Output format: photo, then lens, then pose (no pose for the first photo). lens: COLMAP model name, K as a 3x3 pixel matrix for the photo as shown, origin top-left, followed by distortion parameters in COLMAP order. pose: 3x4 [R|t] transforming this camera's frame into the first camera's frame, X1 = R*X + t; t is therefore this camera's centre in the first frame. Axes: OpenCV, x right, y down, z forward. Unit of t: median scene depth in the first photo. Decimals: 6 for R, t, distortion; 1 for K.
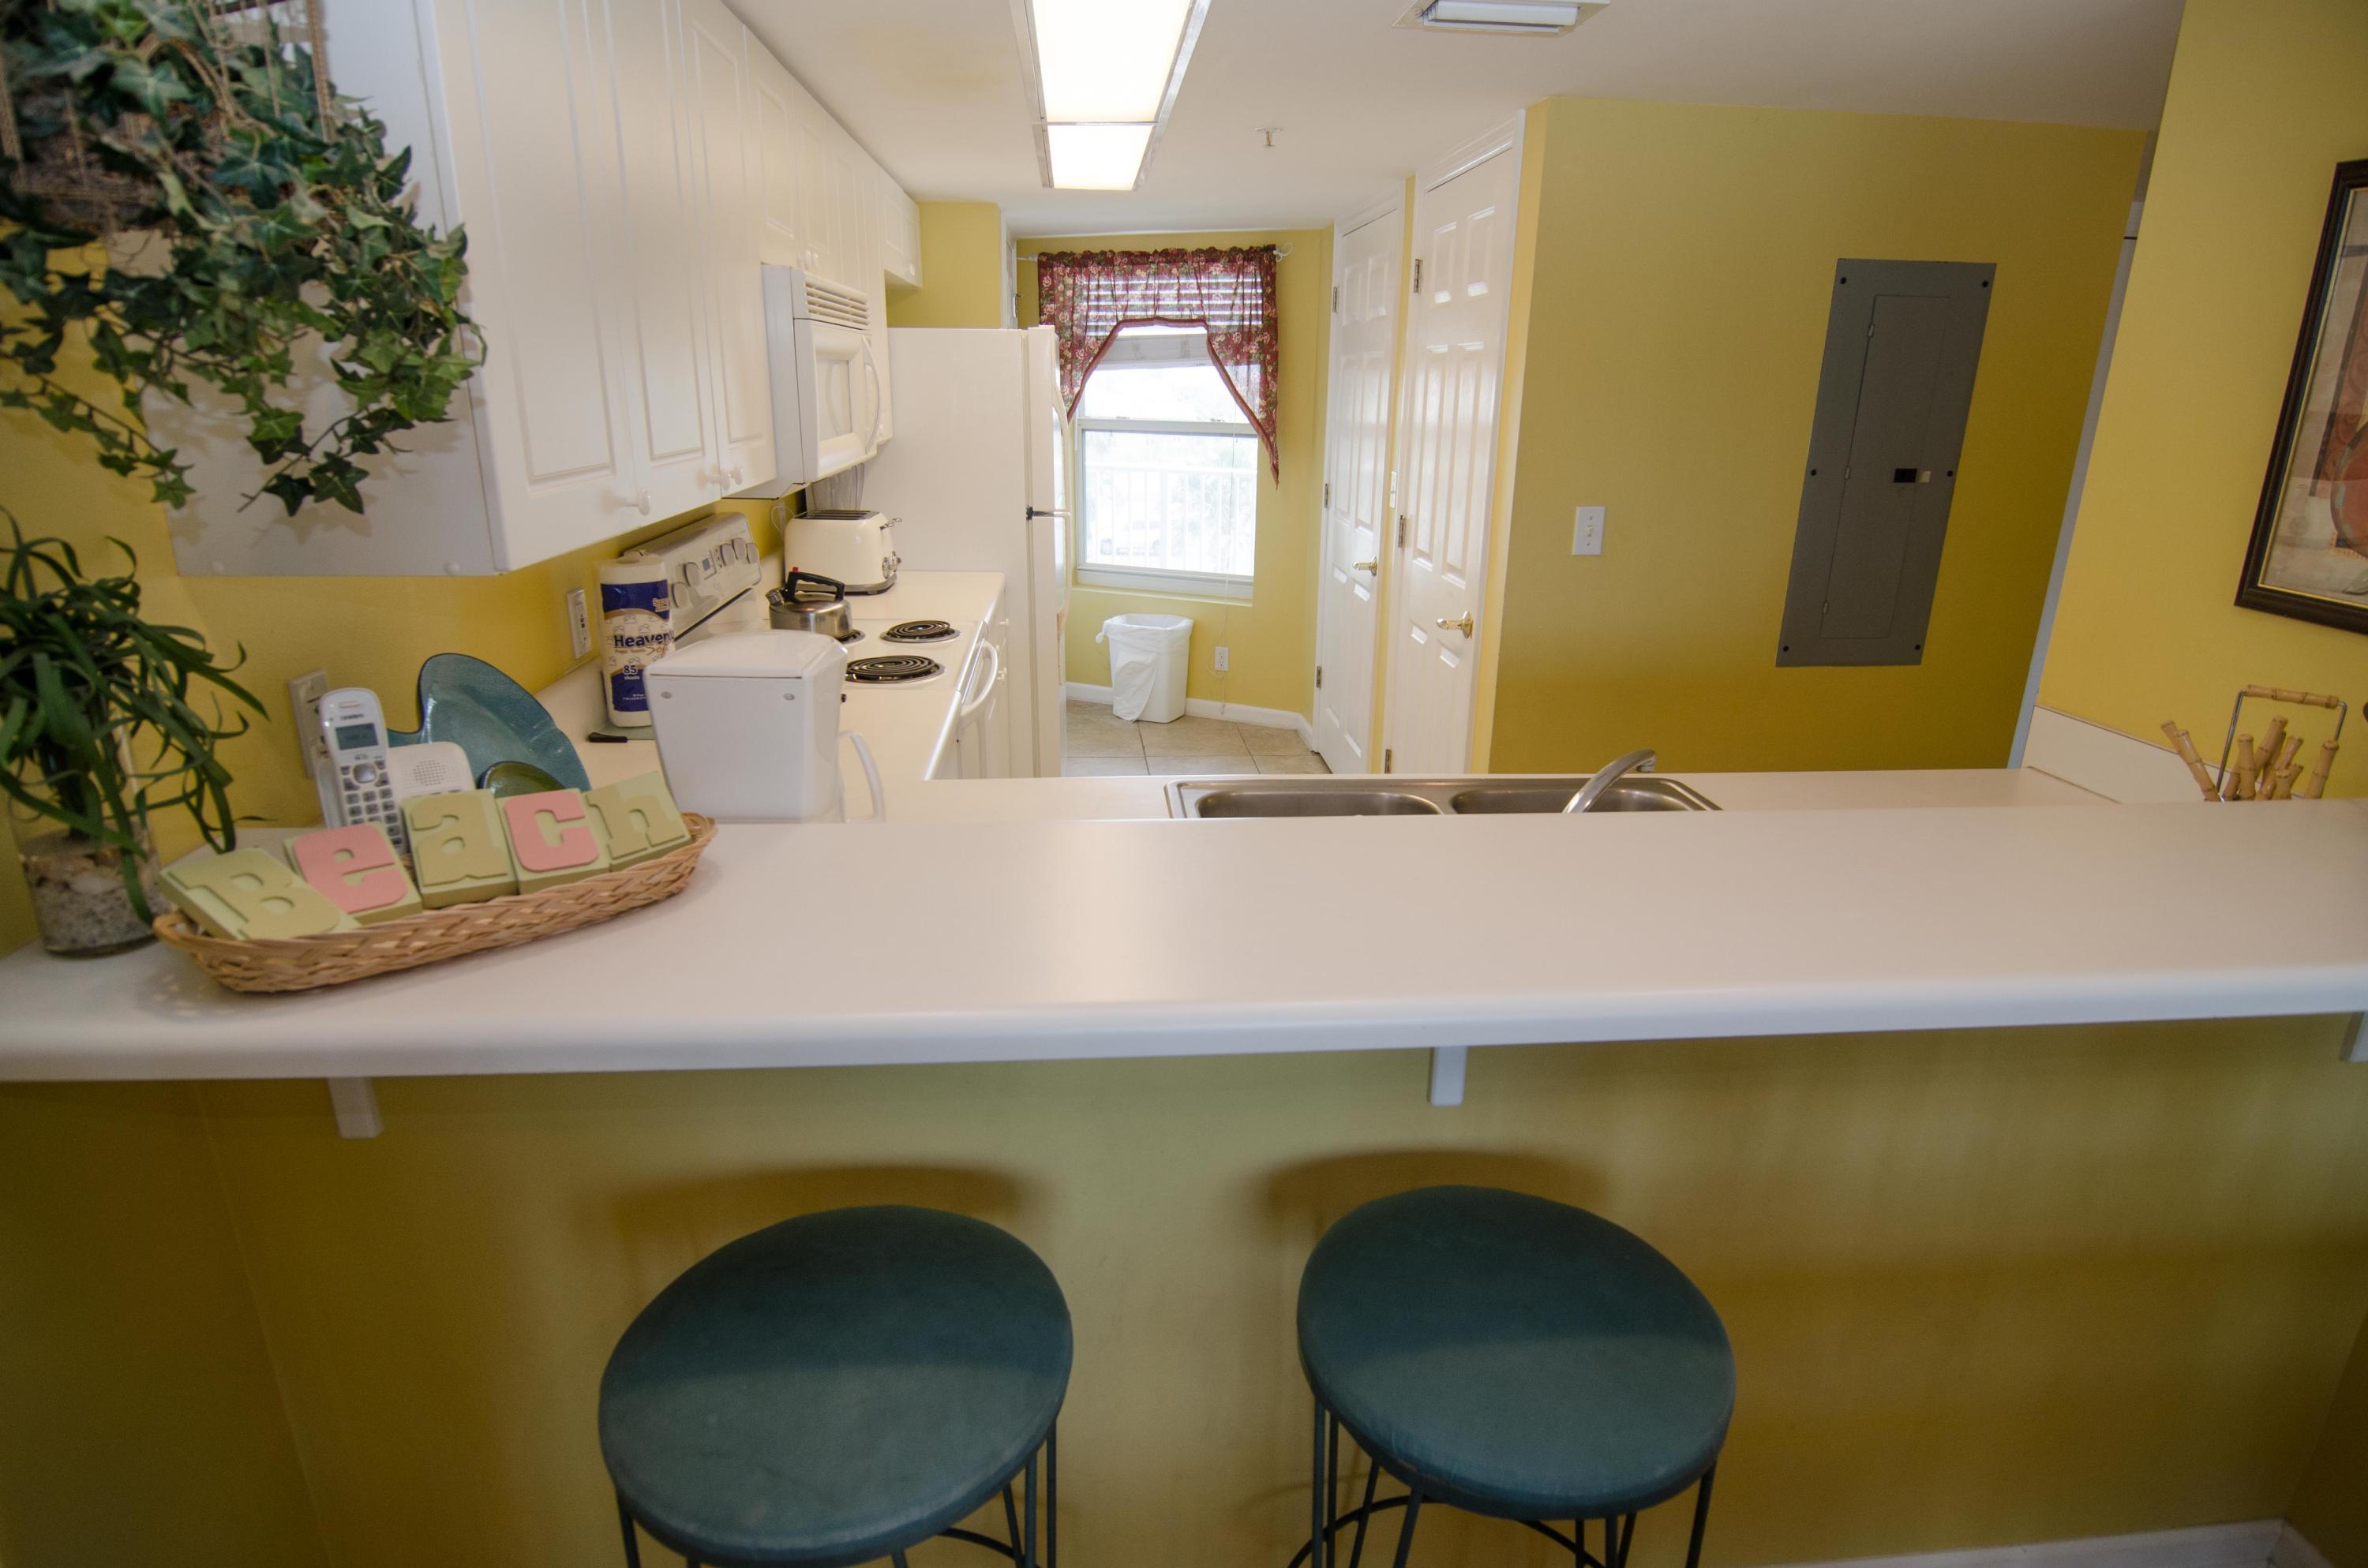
lens RADIAL K [[1263.8, 0, 1184.0], [0, 1263.8, 784.0], [0, 0, 1]] dist [0.001815, -0.024449]
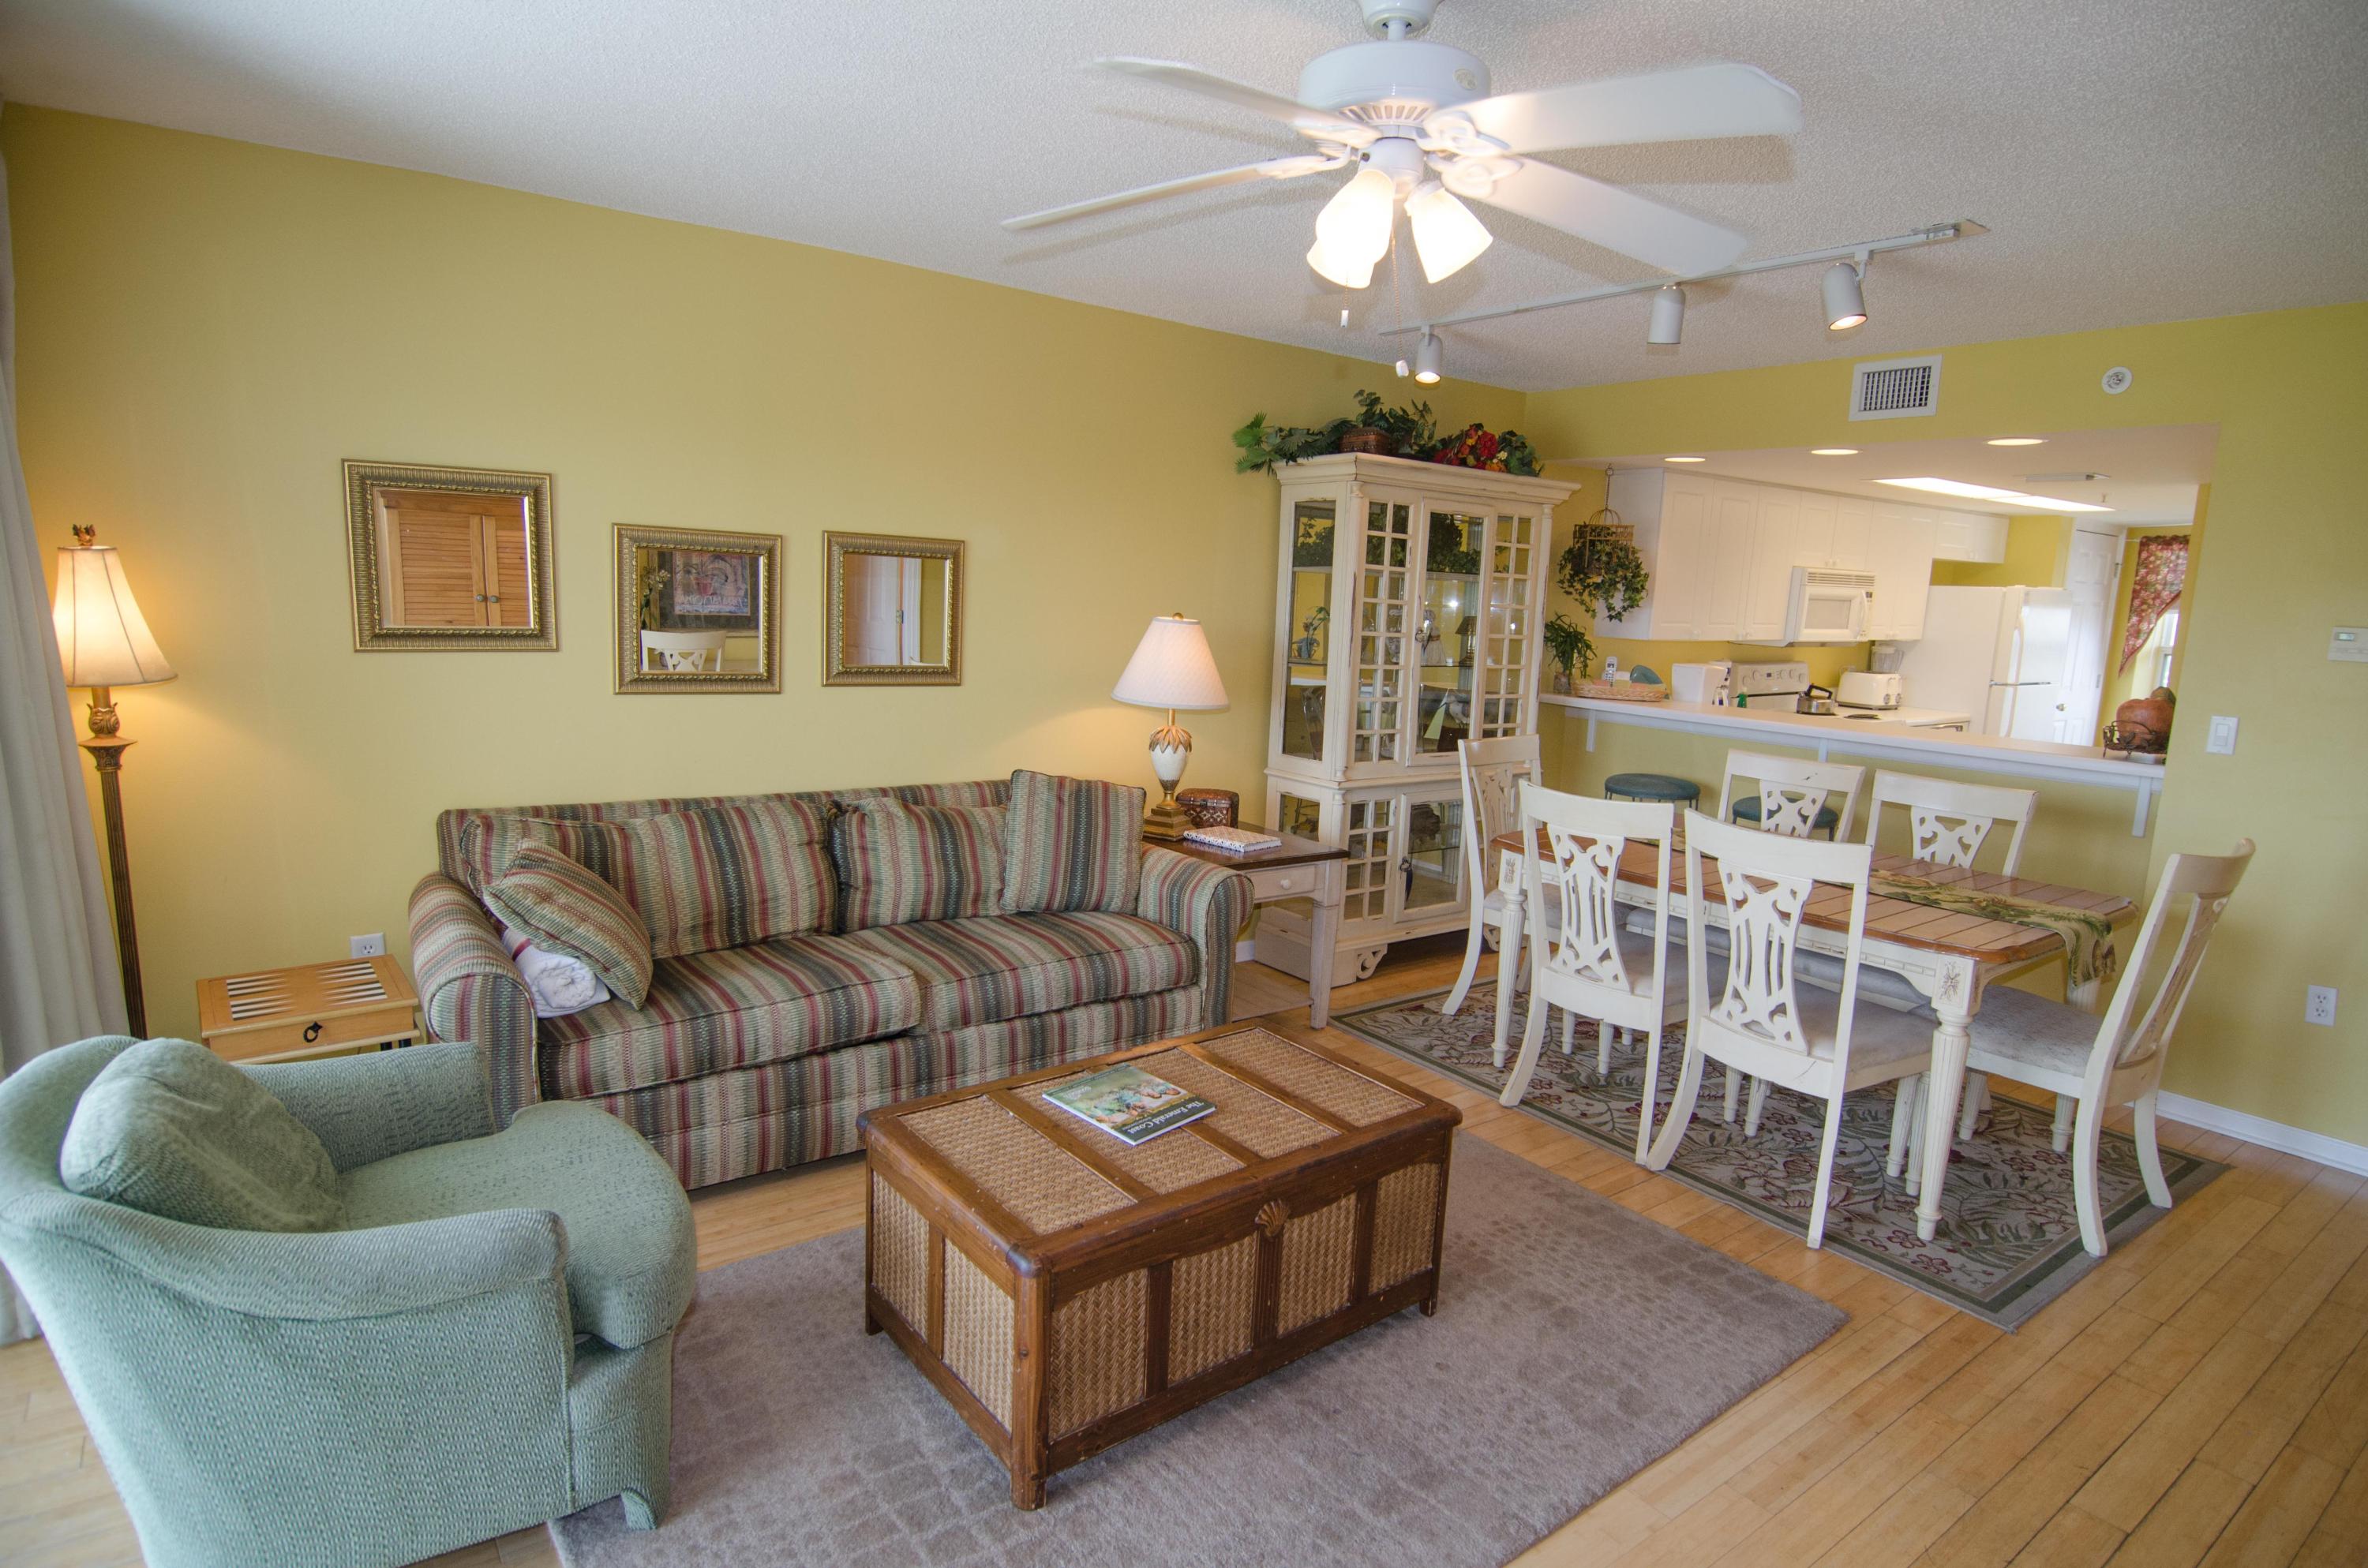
lens RADIAL K [[1263.8, 0, 1184.0], [0, 1263.8, 784.0], [0, 0, 1]] dist [0.001815, -0.024449]
pose [[0.524054, 0.138747, -0.840307, 3.069031], [-0.286289, 0.957927, -0.020375, 1.116465], [0.802126, 0.251248, 0.541727, -3.333534]]
